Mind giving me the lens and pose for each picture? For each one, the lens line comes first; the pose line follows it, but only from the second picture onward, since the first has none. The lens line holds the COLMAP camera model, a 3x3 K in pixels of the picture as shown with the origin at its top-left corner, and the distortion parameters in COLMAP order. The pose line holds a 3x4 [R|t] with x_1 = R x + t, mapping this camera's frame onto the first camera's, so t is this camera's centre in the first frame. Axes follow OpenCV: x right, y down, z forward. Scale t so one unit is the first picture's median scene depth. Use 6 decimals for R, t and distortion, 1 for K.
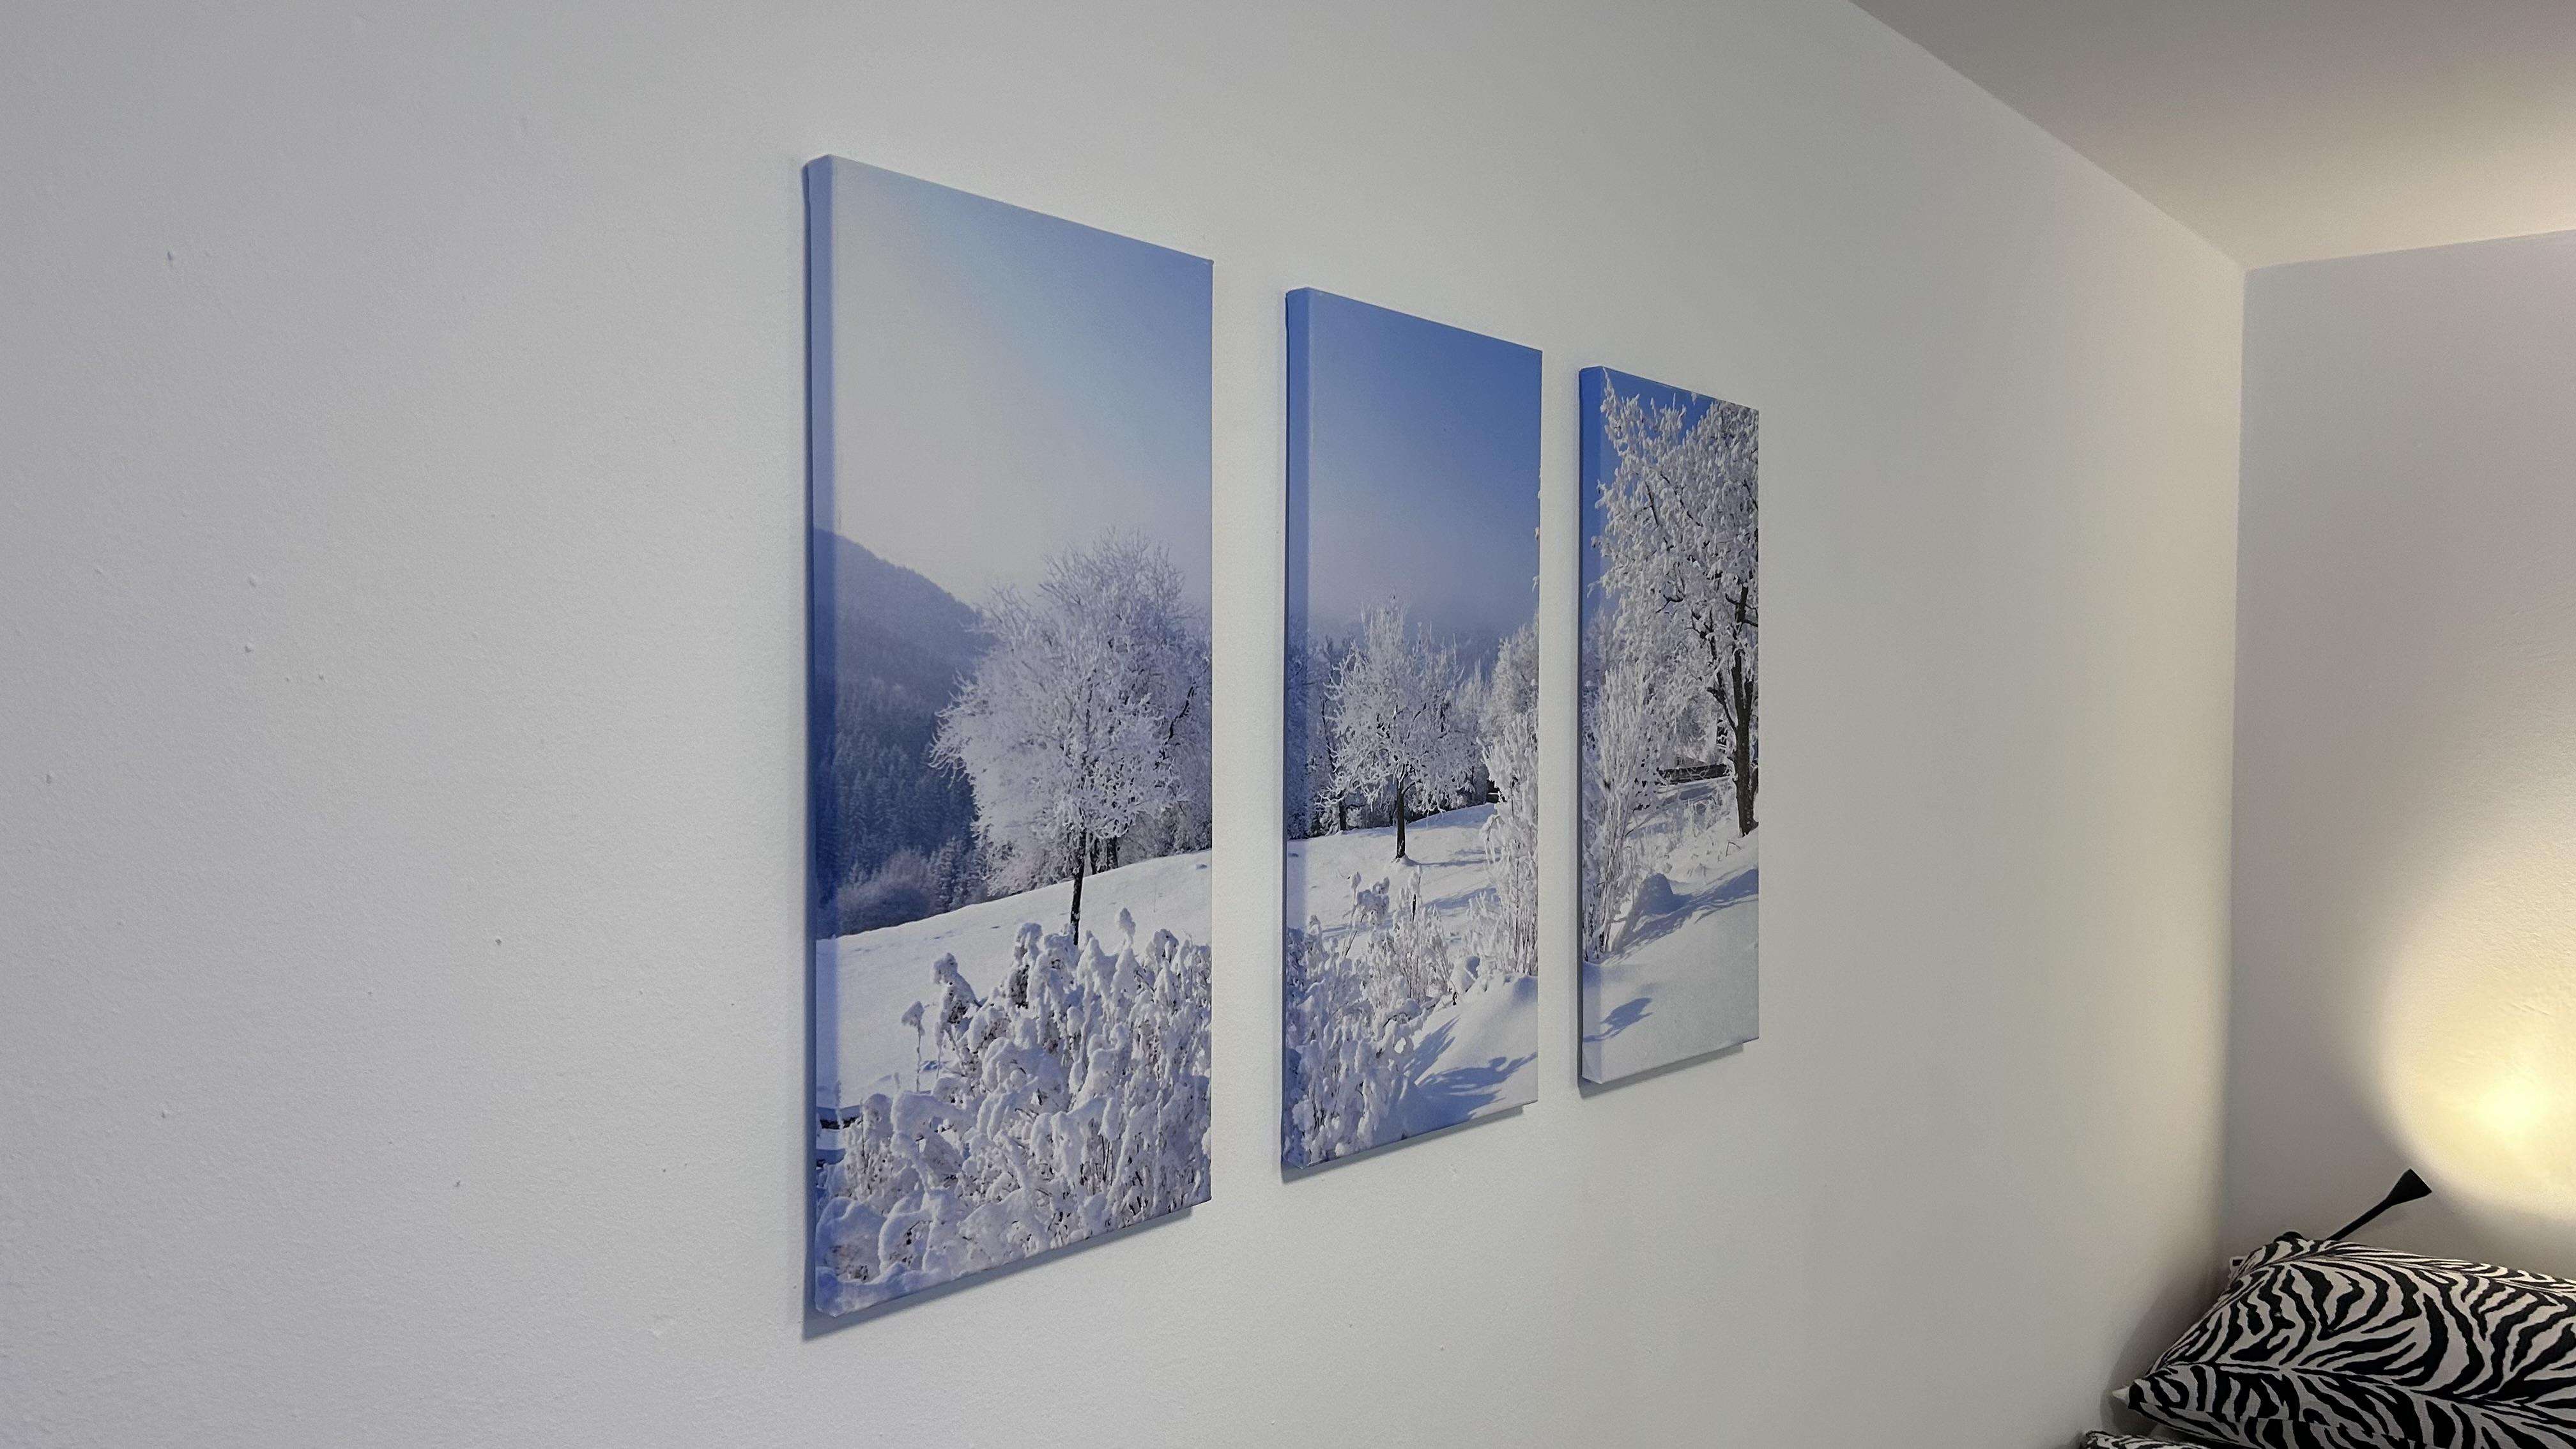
lens RADIAL K [[1937.0, 0, 1308.5], [0, 1937.0, 764.9], [0, 0, 1]] dist [0.106828, 0.000200]
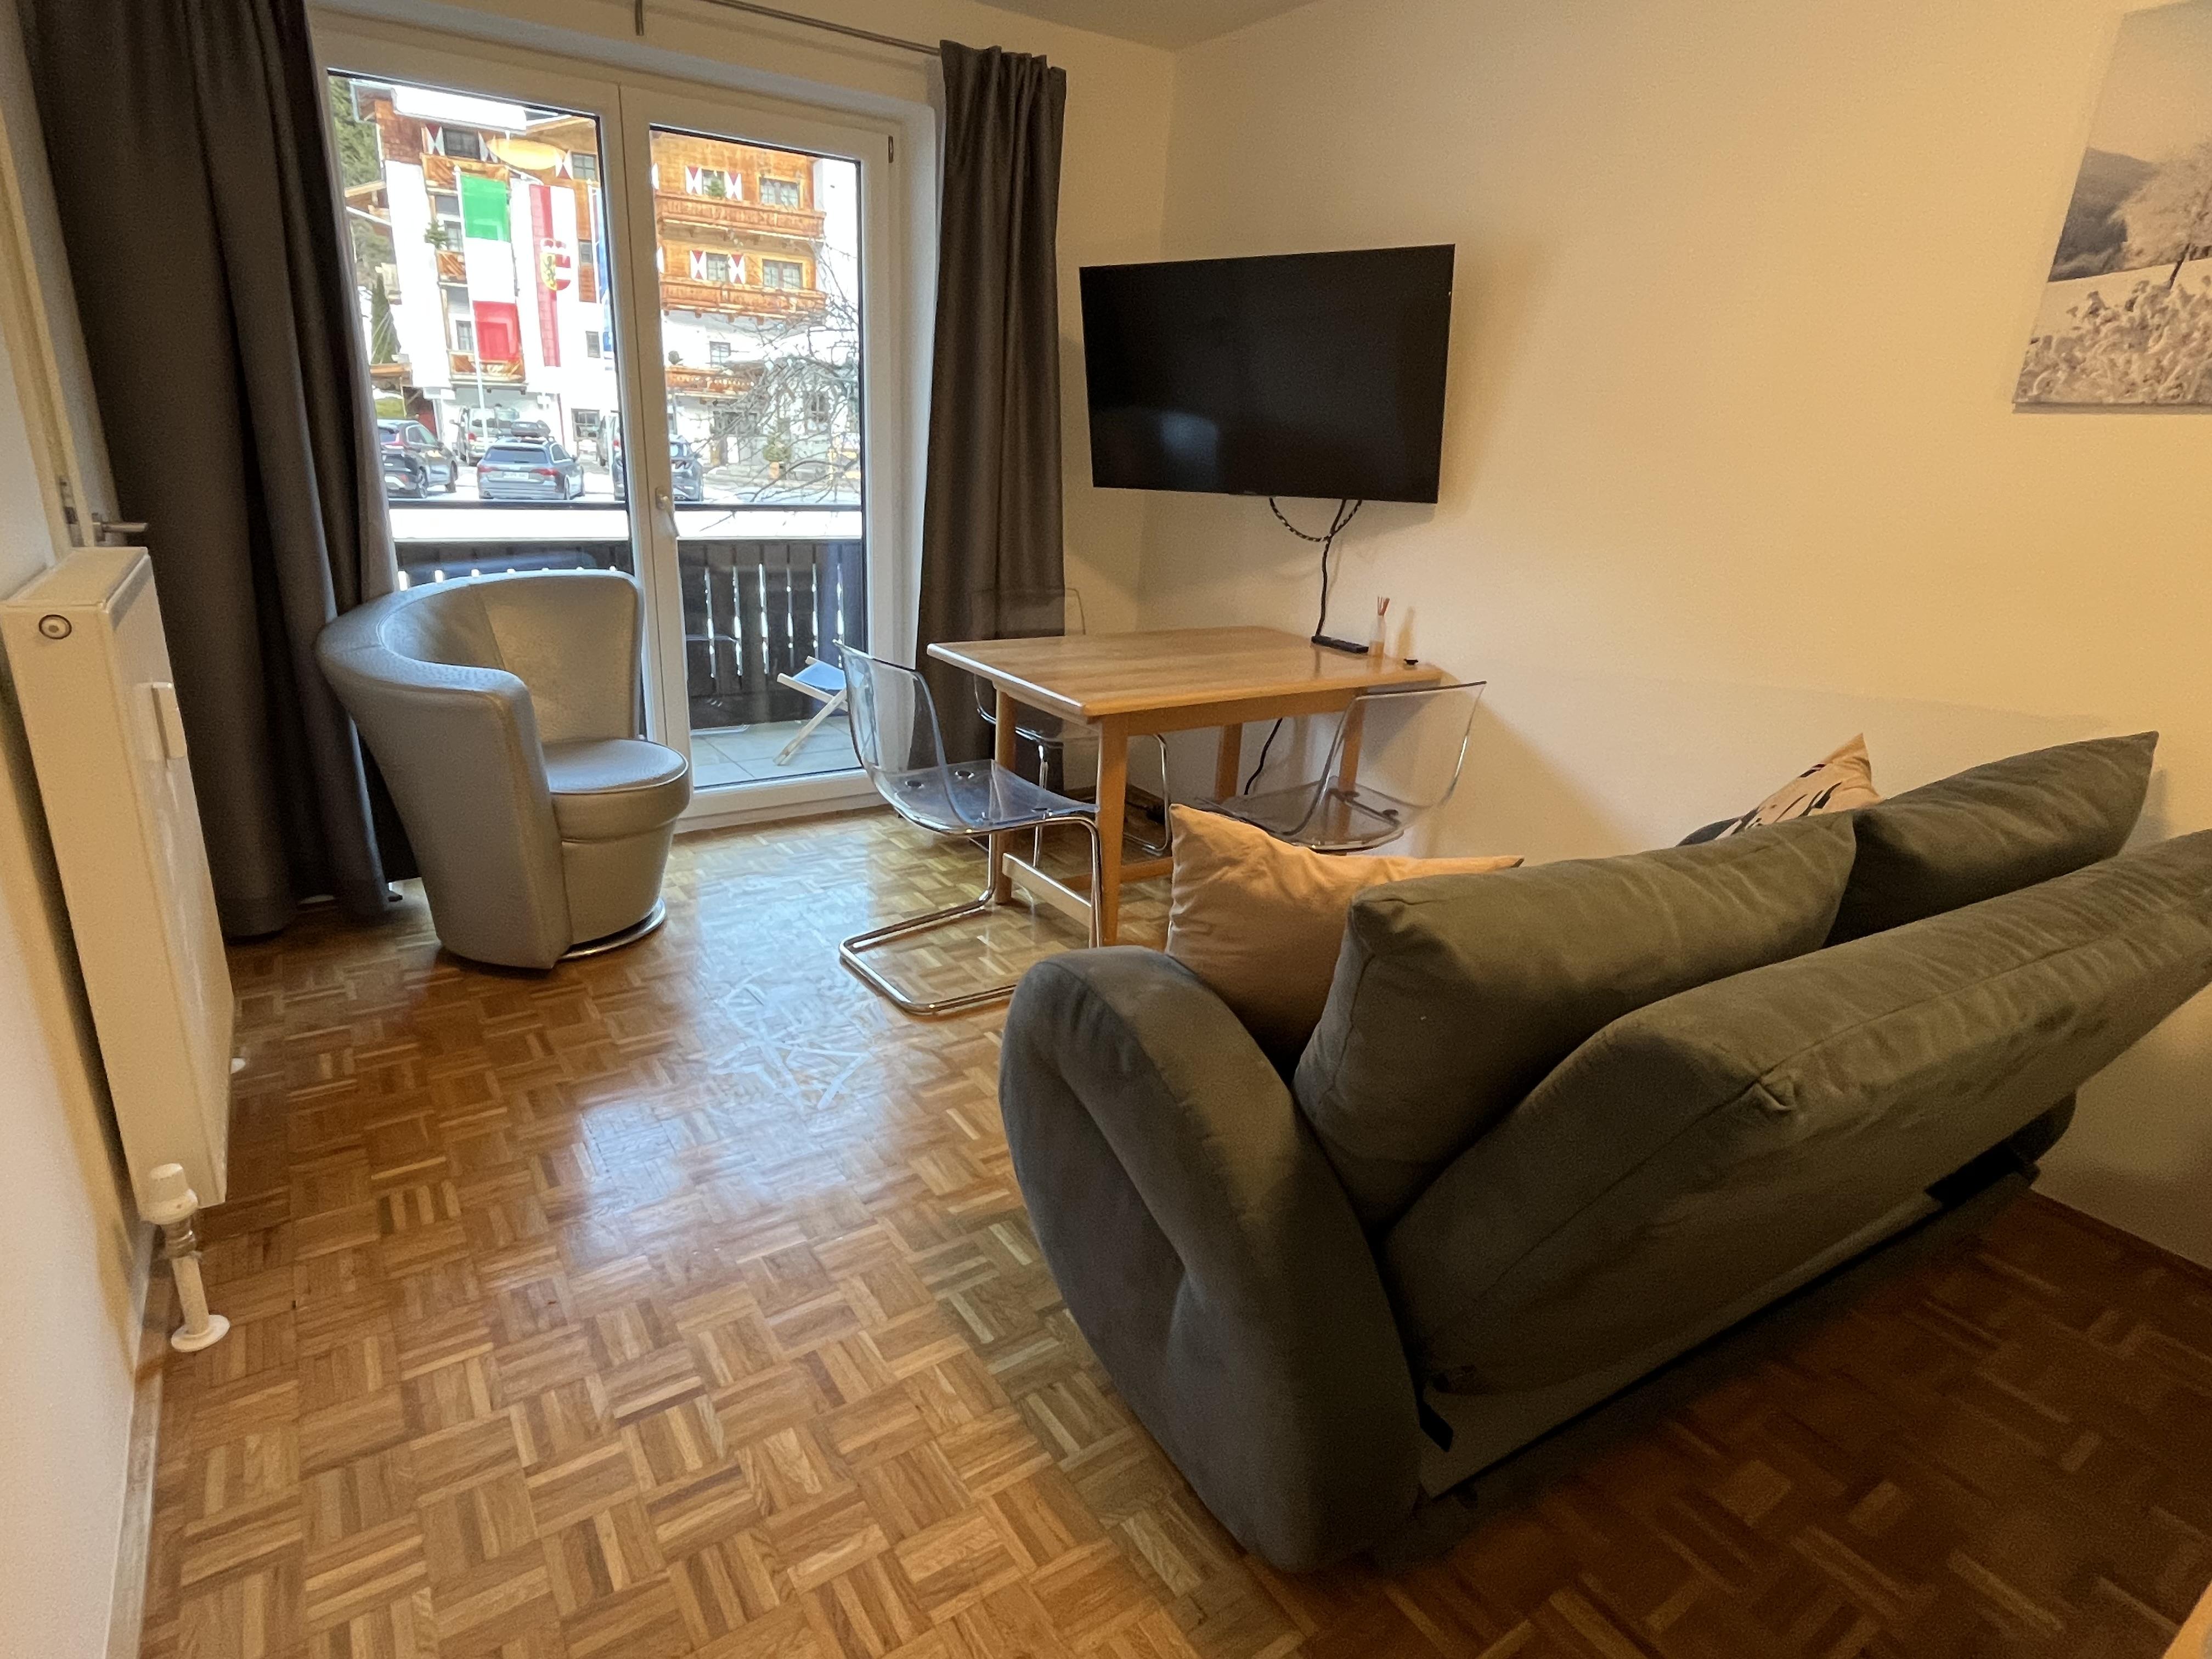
lens RADIAL K [[1173.9, 0, 1096.7], [0, 1173.9, 823.7], [0, 0, 1]] dist [-0.003764, 0.002886]
pose [[-0.318305, 0.284308, -0.904351, 1.776377], [-0.074777, 0.943466, 0.322925, 0.327282], [0.945035, 0.170413, -0.279050, 0.129922]]
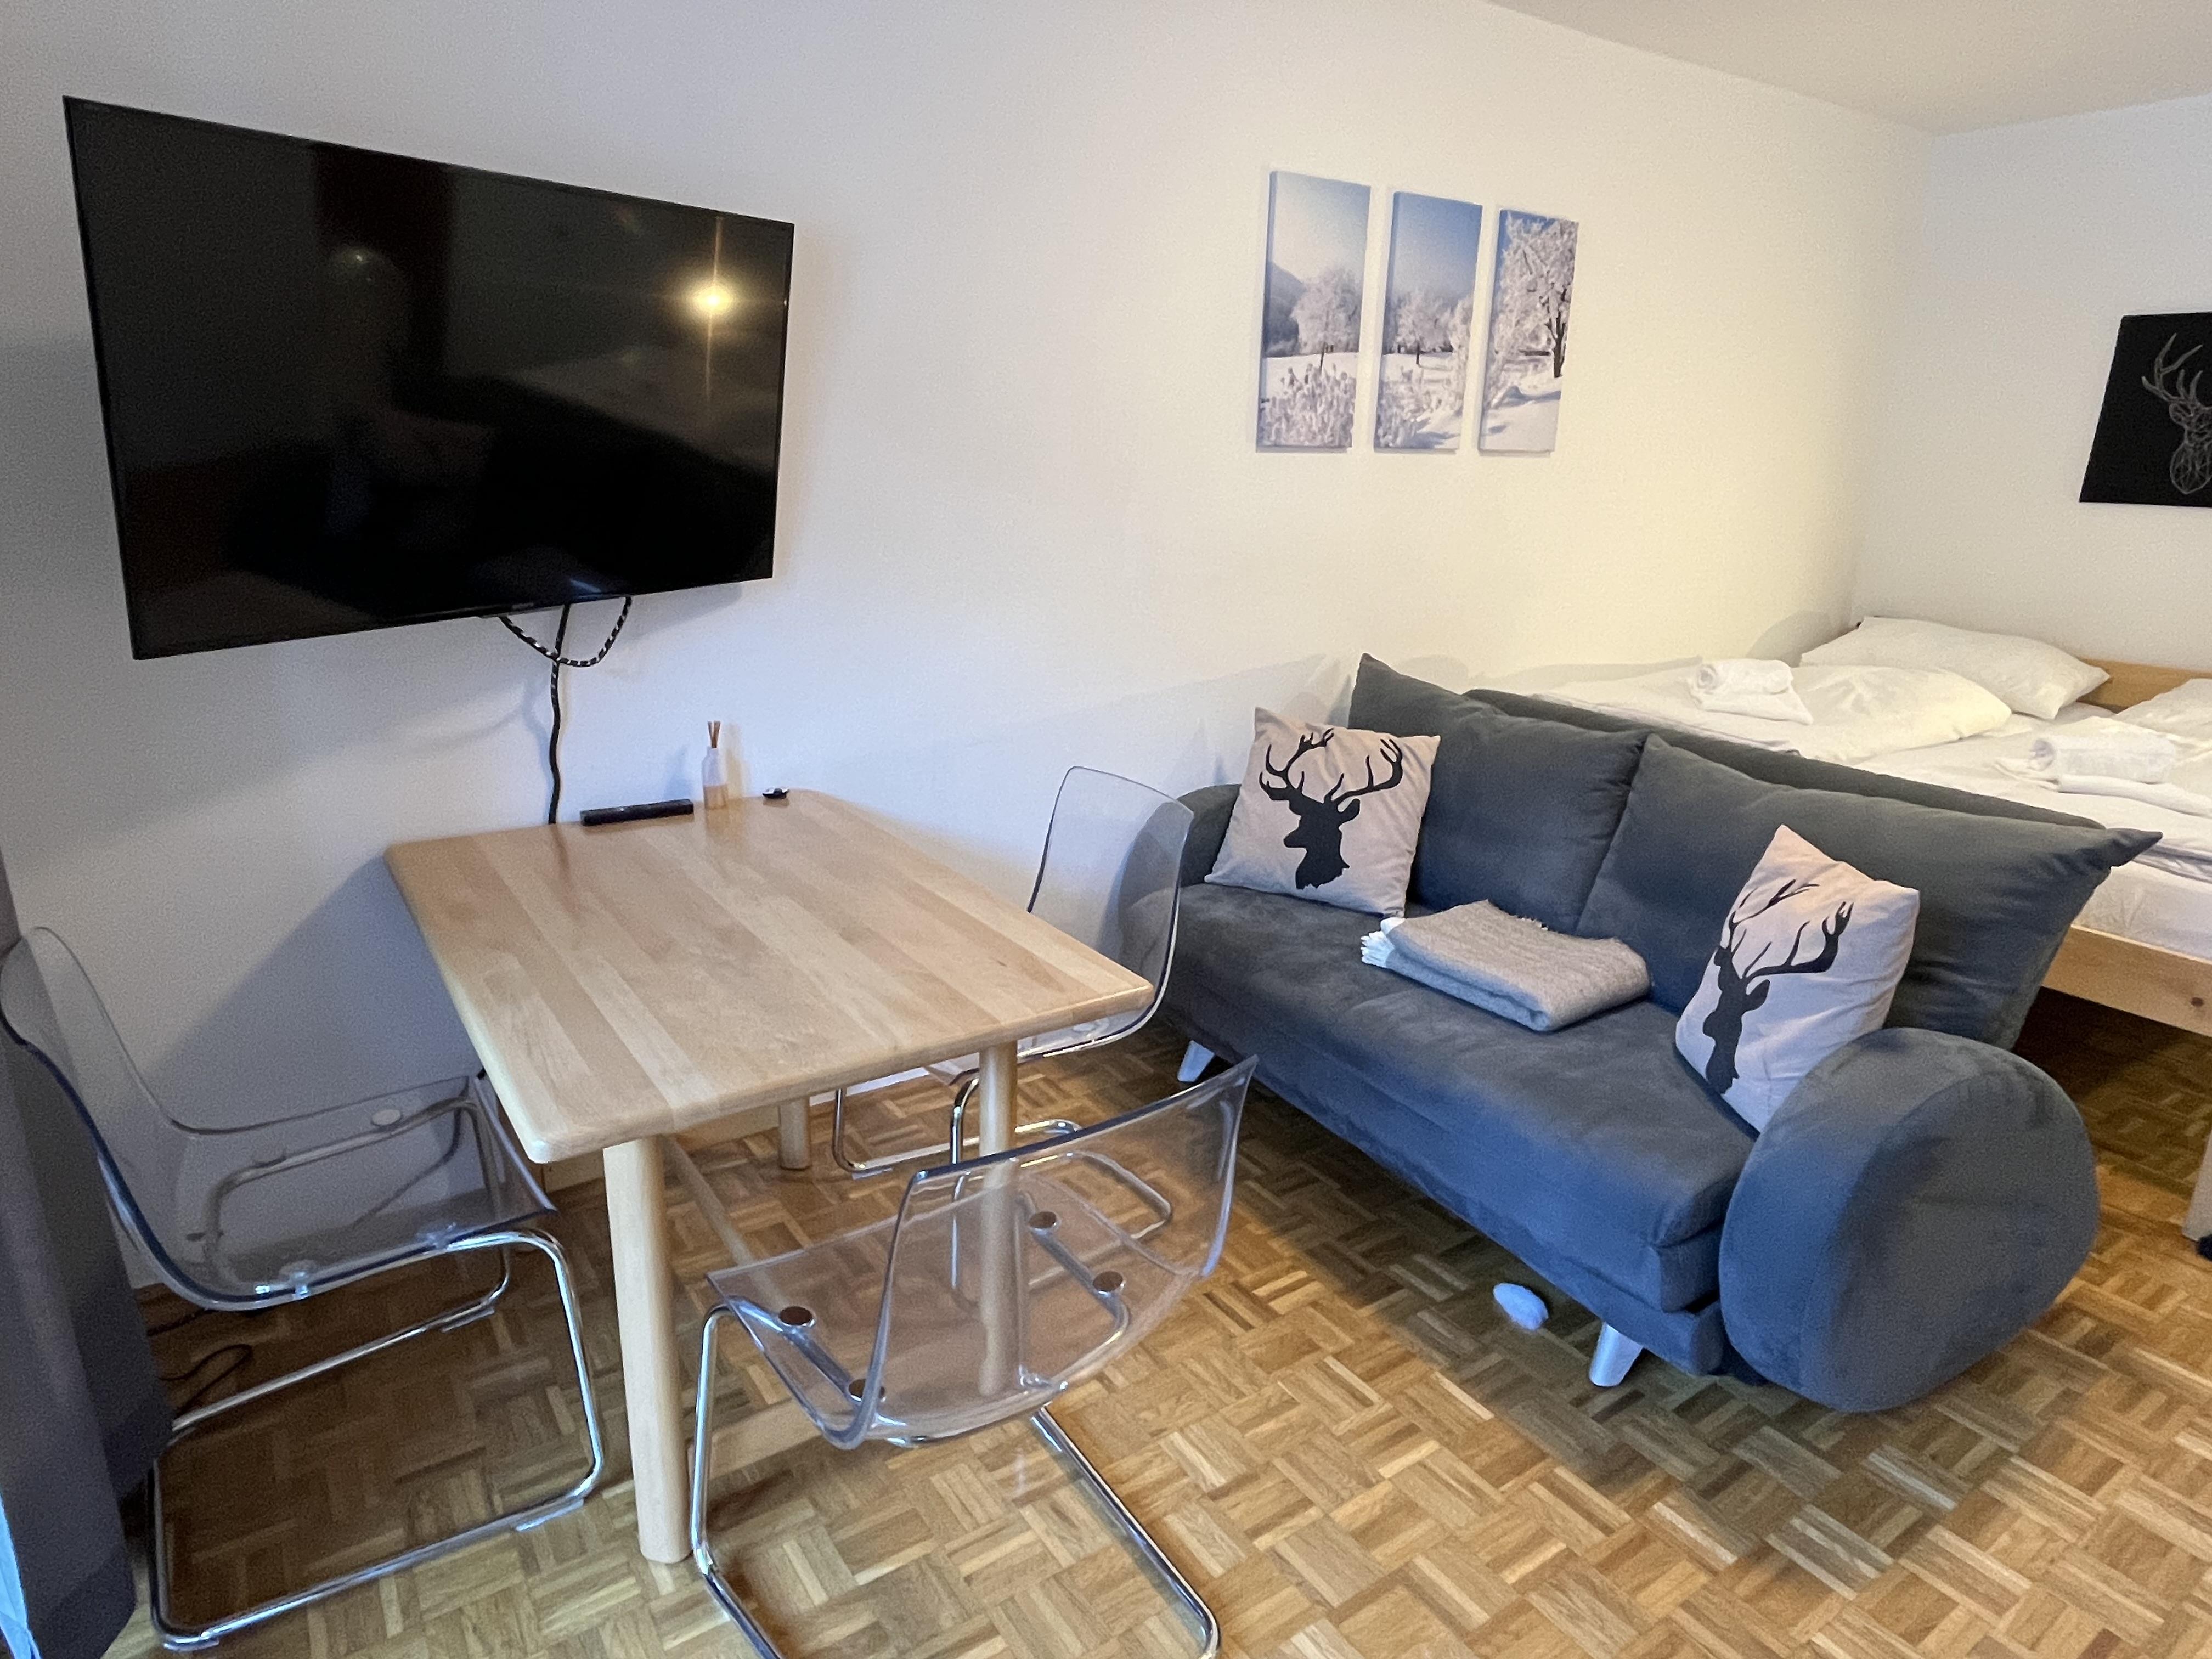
lens RADIAL K [[1297.4, 0, 1105.1], [0, 1297.4, 825.5], [0, 0, 1]] dist [-0.005508, 0.003515]
pose [[0.952495, 0.104054, -0.286228, 0.280380], [-0.028075, 0.965822, 0.257681, 0.278049], [0.303258, -0.237404, 0.922862, -1.612400]]
